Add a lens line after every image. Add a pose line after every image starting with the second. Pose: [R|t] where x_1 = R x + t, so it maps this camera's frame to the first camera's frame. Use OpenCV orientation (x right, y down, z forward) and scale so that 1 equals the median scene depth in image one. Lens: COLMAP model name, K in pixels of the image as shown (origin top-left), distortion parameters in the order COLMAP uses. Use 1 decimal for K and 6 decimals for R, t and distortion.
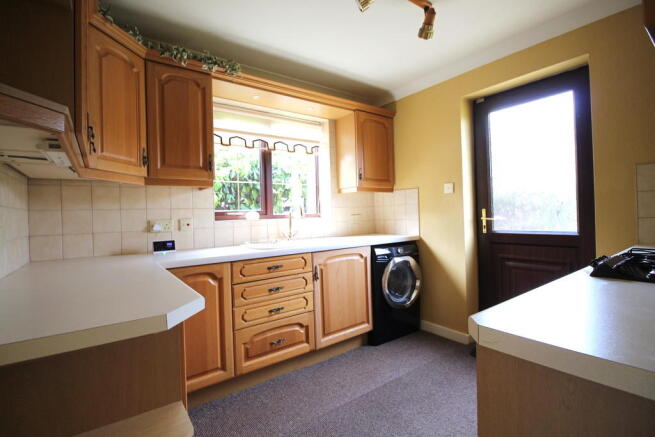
lens RADIAL K [[310.6, 0, 332.2], [0, 310.6, 216.8], [0, 0, 1]] dist [-0.001610, -0.001320]
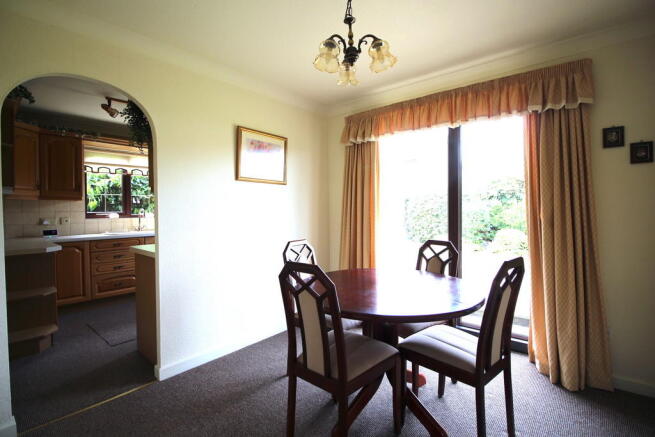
lens RADIAL K [[310.6, 0, 322.7], [0, 310.6, 216.9], [0, 0, 1]] dist [-0.001610, -0.001320]
pose [[0.978417, 0.016758, 0.205959, 0.618871], [-0.018582, 0.999803, 0.006928, -0.038582], [-0.205803, -0.010605, 0.978536, -1.058733]]
